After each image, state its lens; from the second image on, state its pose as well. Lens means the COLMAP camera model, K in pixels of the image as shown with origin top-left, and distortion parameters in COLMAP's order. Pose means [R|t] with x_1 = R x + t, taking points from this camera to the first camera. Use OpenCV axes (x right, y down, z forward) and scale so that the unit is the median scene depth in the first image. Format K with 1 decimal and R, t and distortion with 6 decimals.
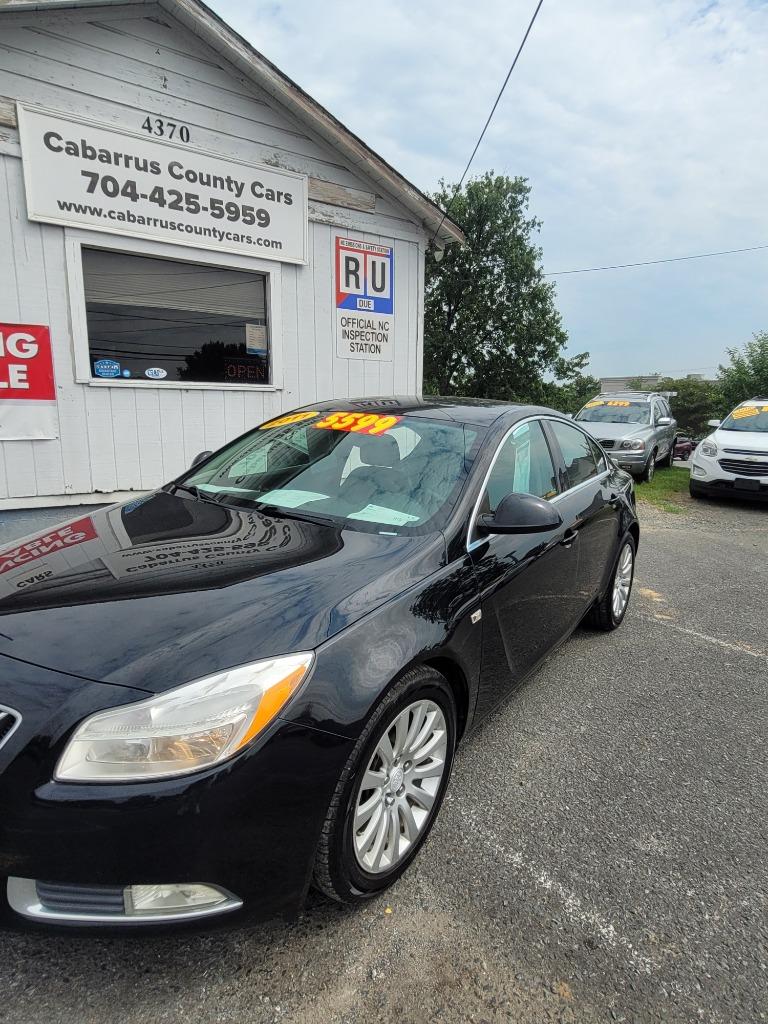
lens RADIAL K [[591.5, 0, 384.0], [0, 591.5, 512.0], [0, 0, 1]] dist [0.025016, -0.015919]
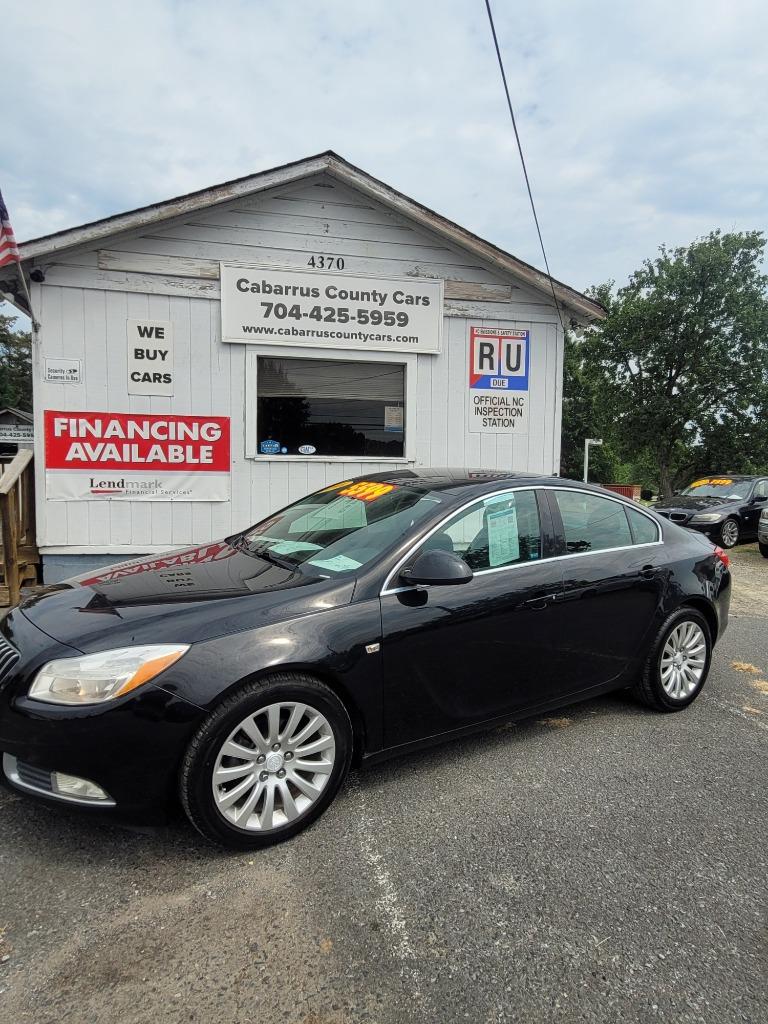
lens RADIAL K [[591.5, 0, 384.0], [0, 591.5, 512.0], [0, 0, 1]] dist [0.025016, -0.015919]
pose [[0.923021, 0.025388, -0.383912, 0.241208], [-0.068877, 0.992605, -0.099957, 0.007005], [0.378535, 0.118705, 0.917943, -0.054412]]
